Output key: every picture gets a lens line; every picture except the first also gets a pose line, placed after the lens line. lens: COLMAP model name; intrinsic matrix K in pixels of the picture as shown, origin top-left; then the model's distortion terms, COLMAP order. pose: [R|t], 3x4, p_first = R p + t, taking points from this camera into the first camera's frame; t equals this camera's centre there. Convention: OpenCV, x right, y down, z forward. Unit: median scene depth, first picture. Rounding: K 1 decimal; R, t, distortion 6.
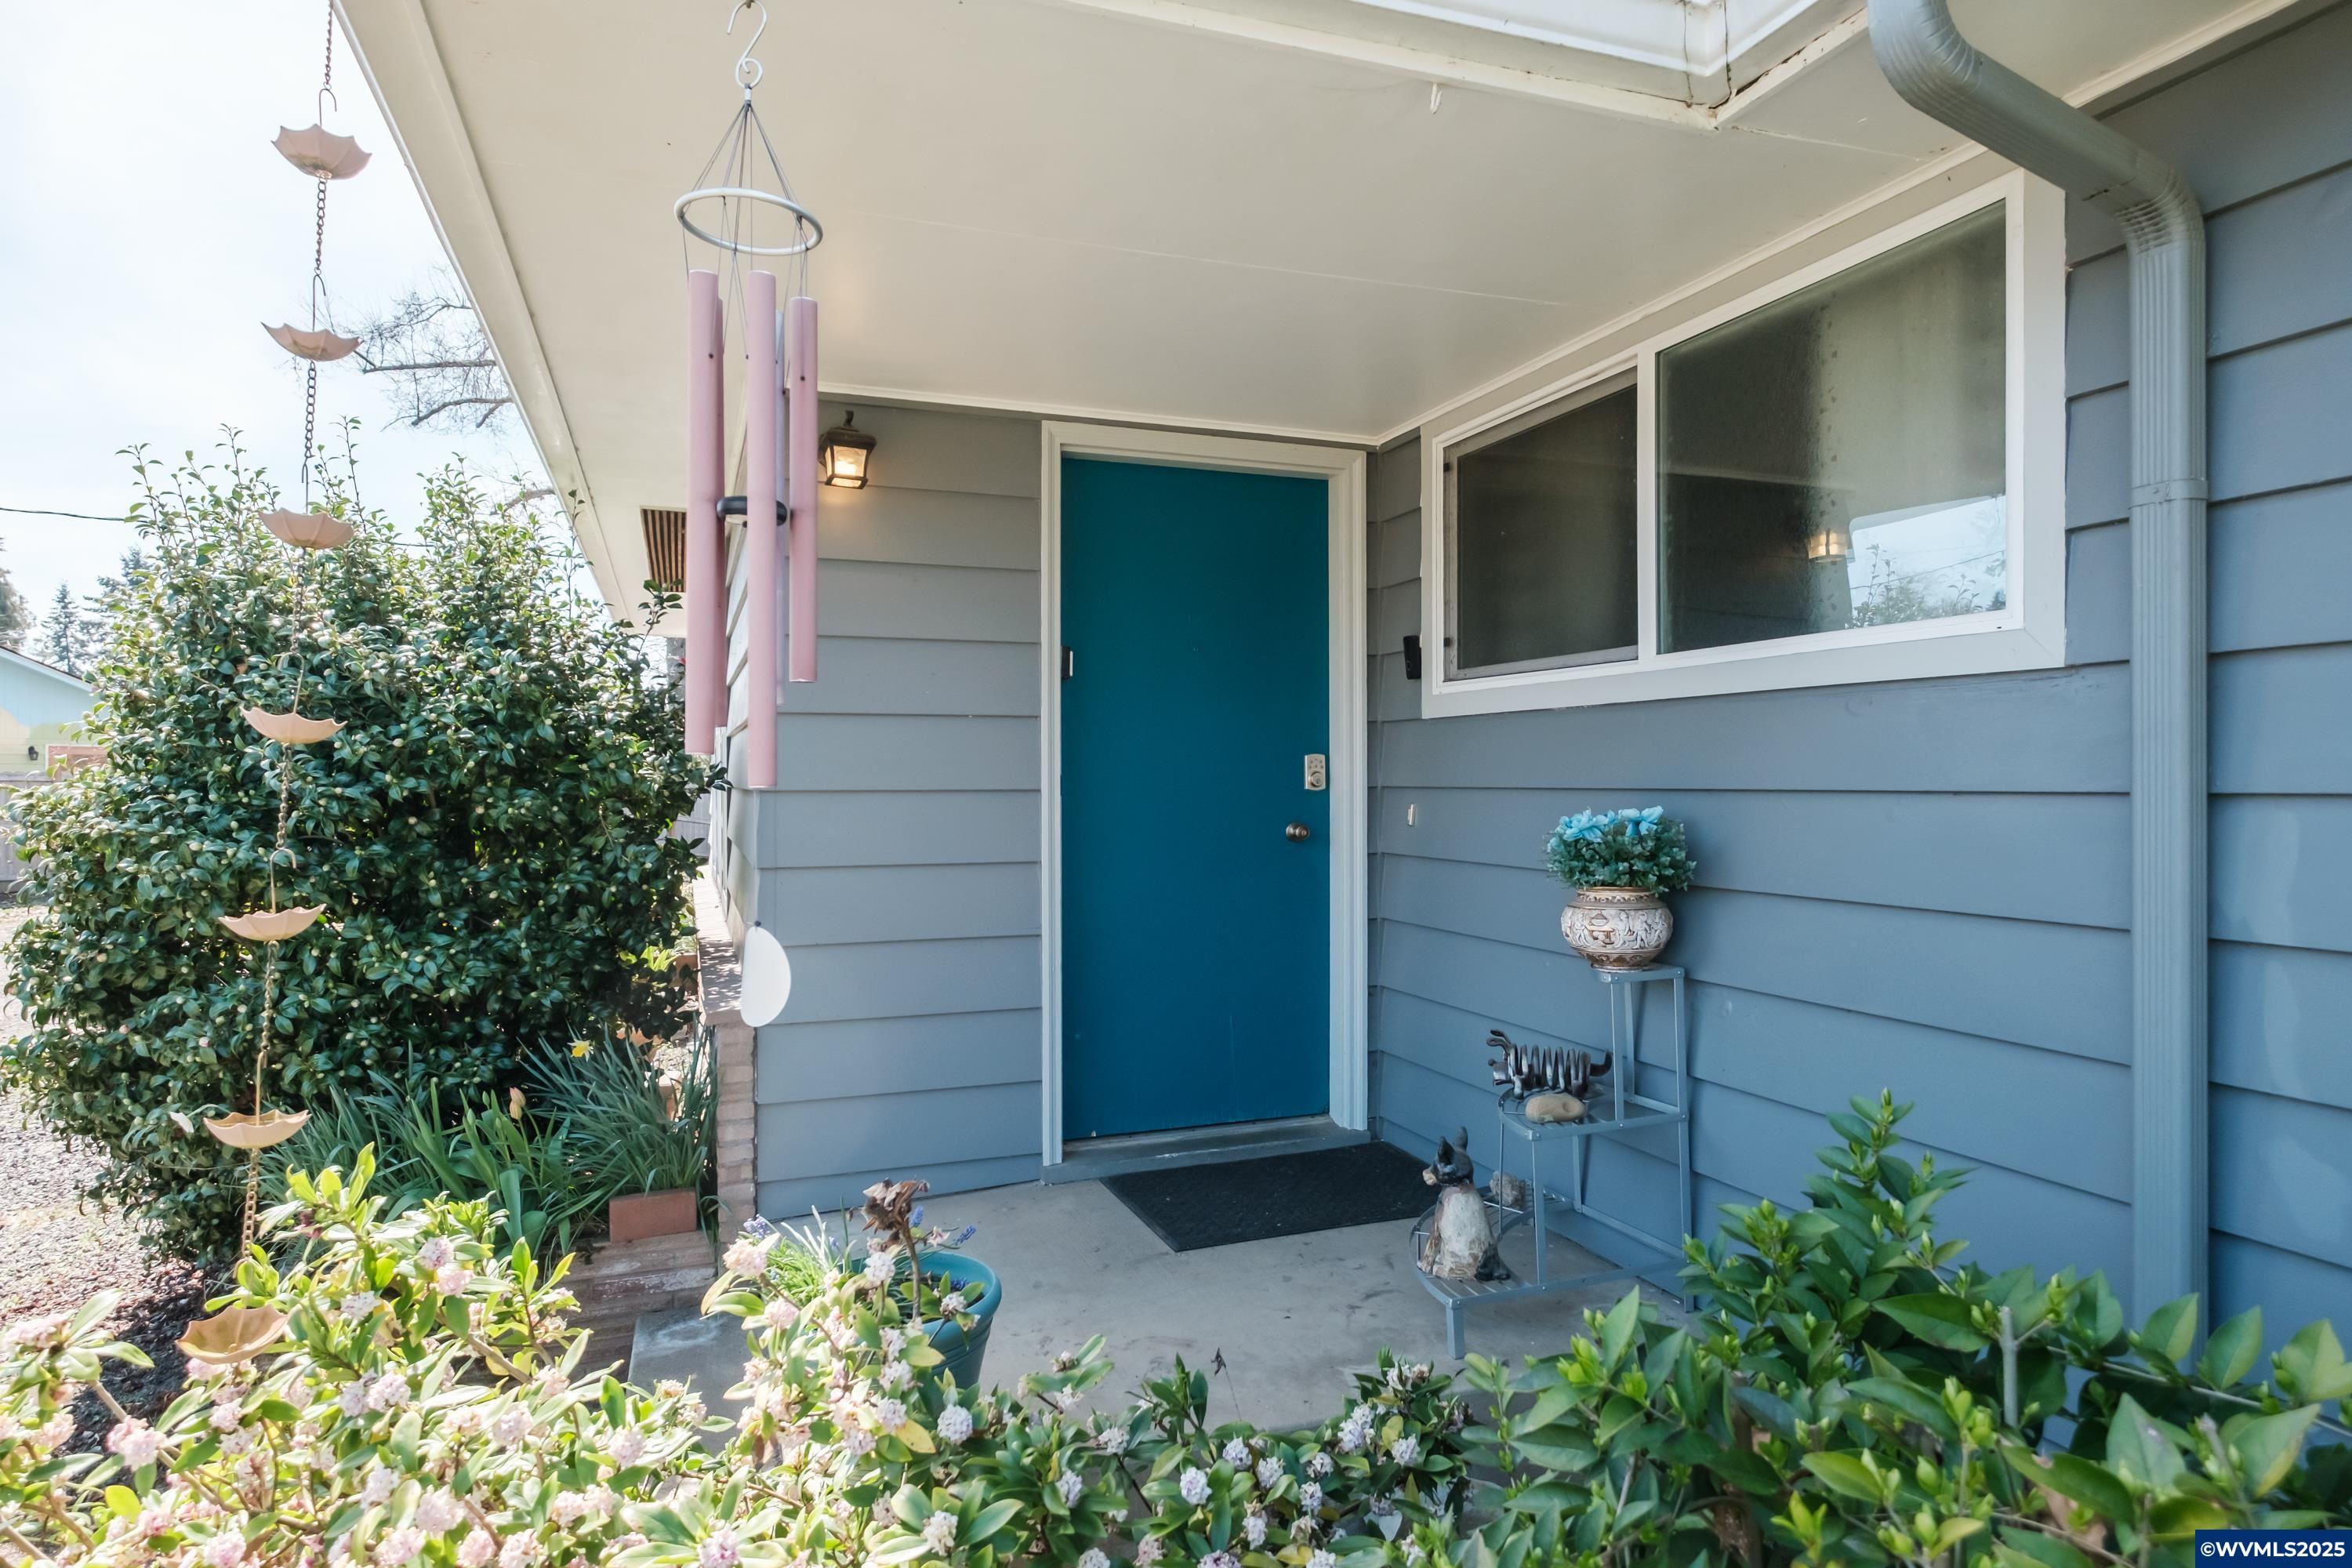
lens RADIAL K [[1380.3, 0, 1152.7], [0, 1380.3, 784.3], [0, 0, 1]] dist [-0.000657, -0.000236]
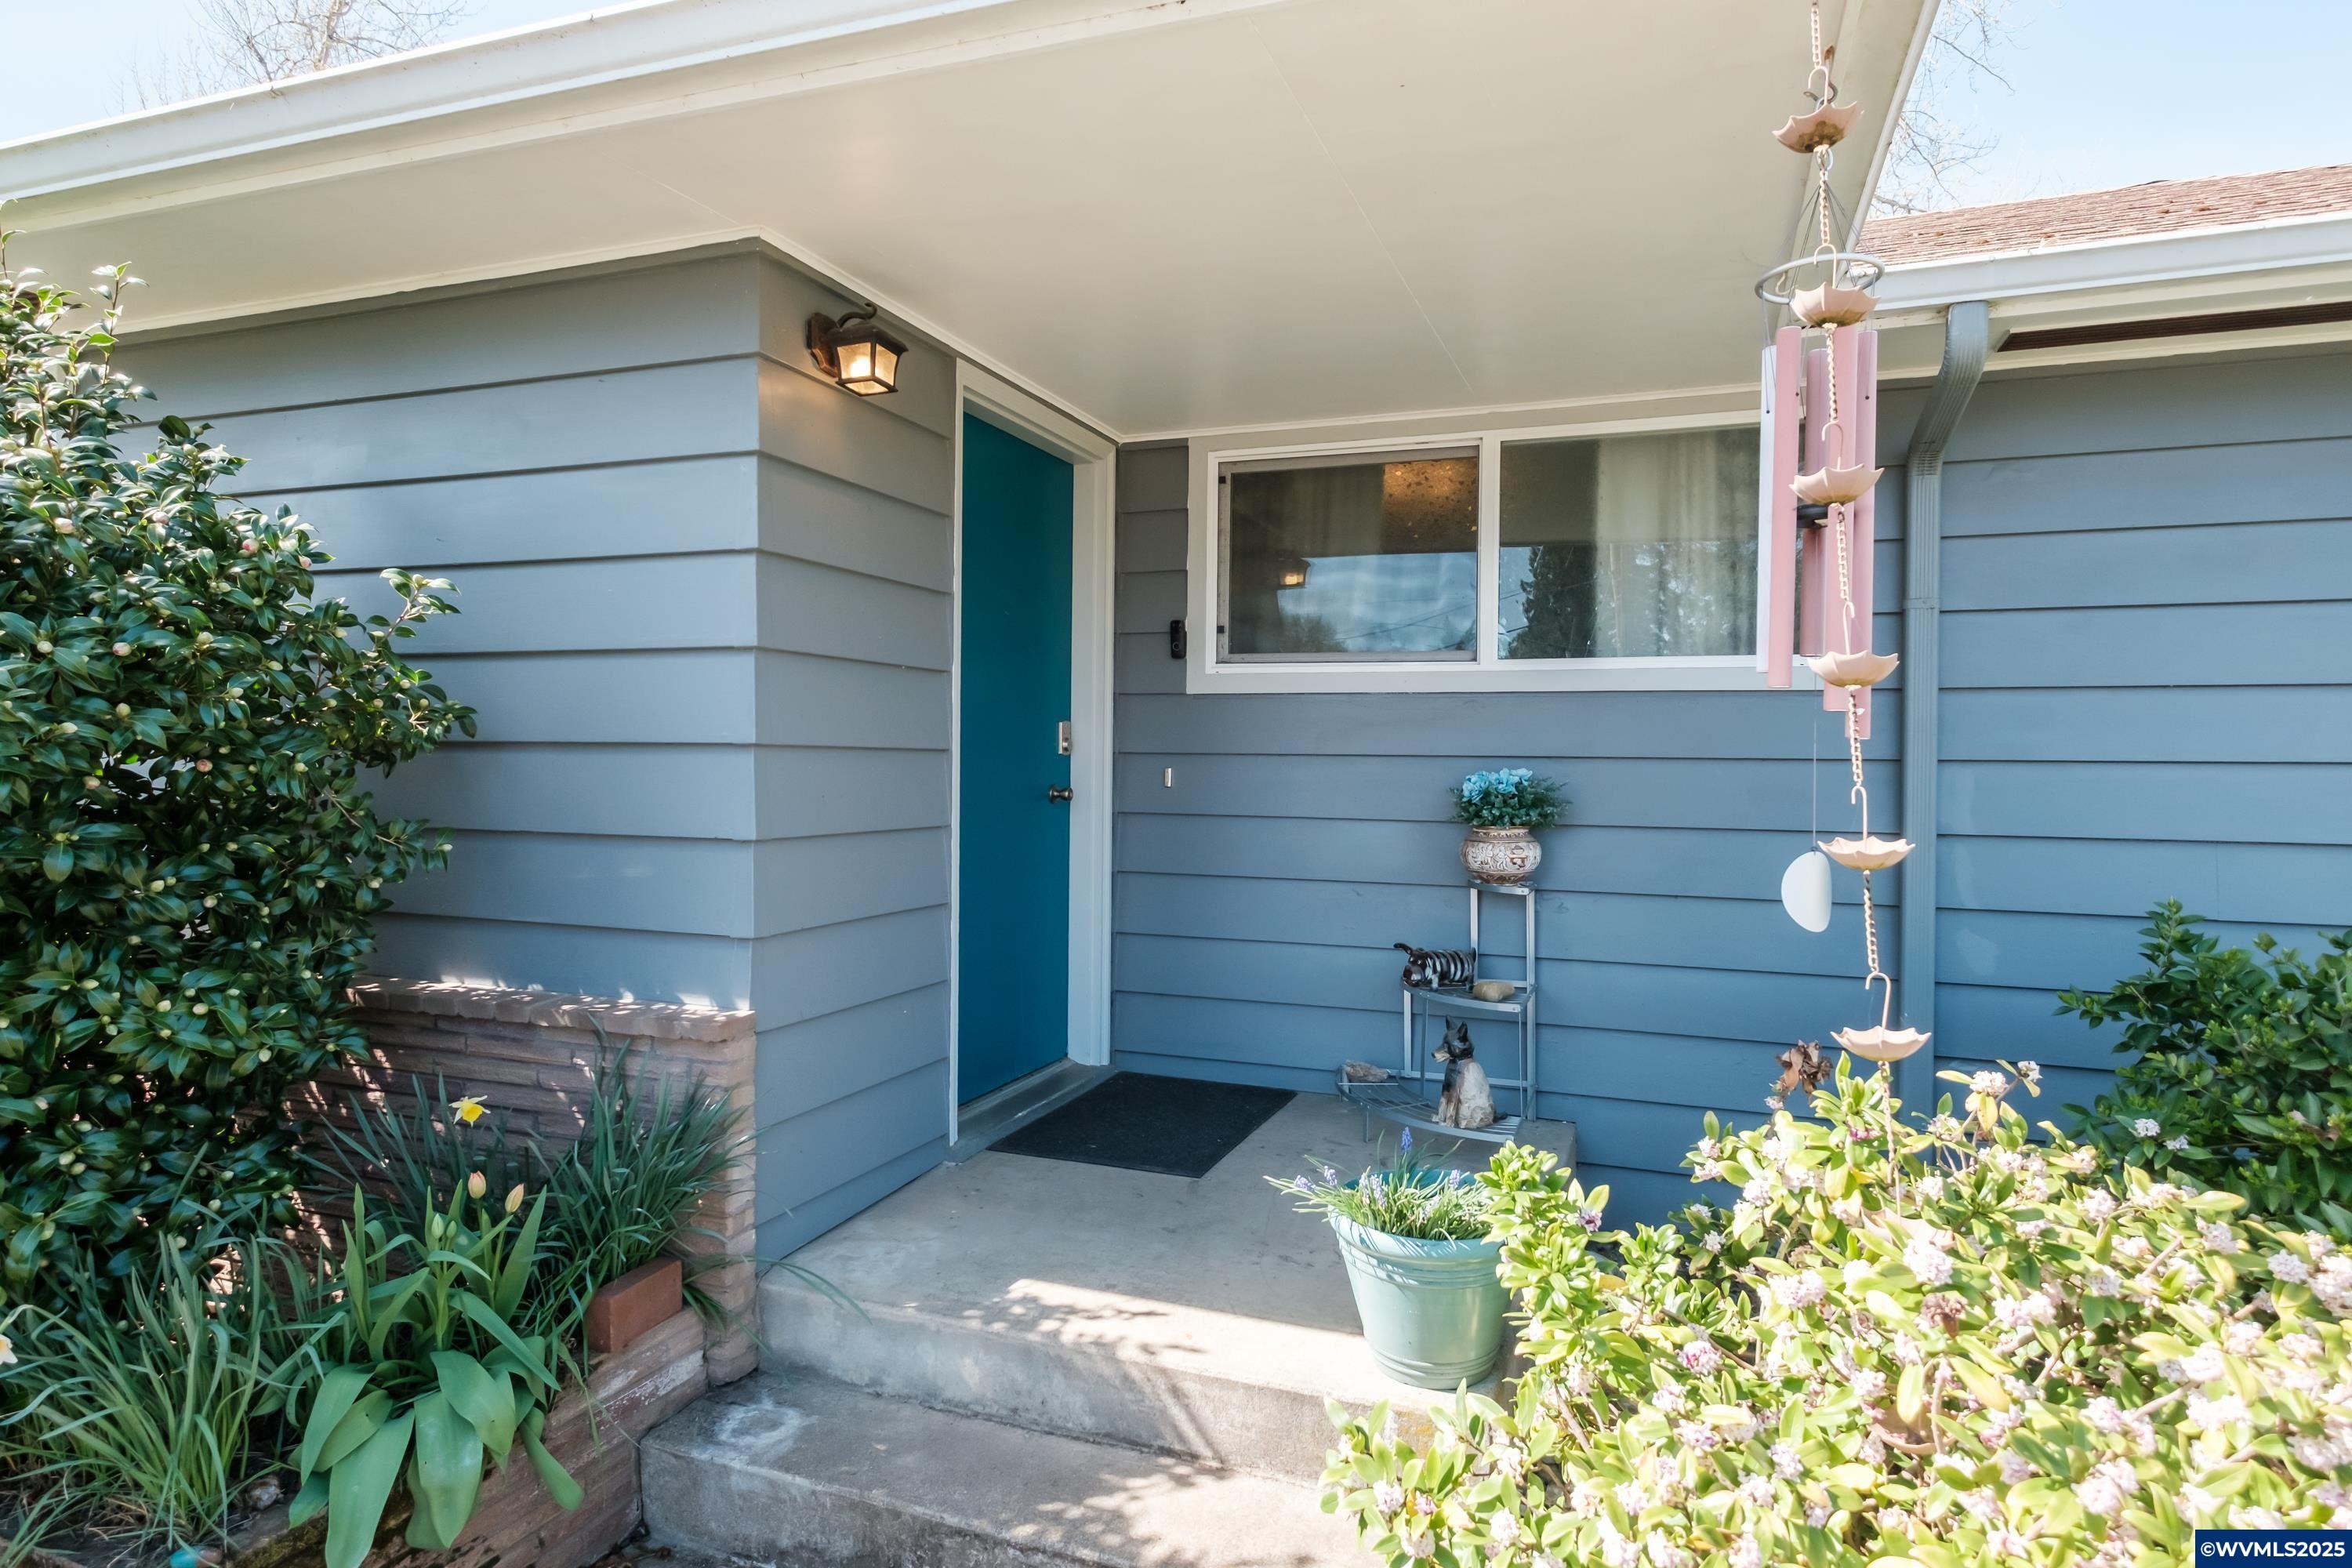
lens RADIAL K [[1380.3, 0, 1152.7], [0, 1380.3, 784.3], [0, 0, 1]] dist [-0.000657, -0.000236]
pose [[0.642815, -0.001445, 0.766020, -0.709297], [-0.013534, 0.999821, 0.013244, 0.013246], [-0.765902, -0.018881, 0.642680, 0.284791]]
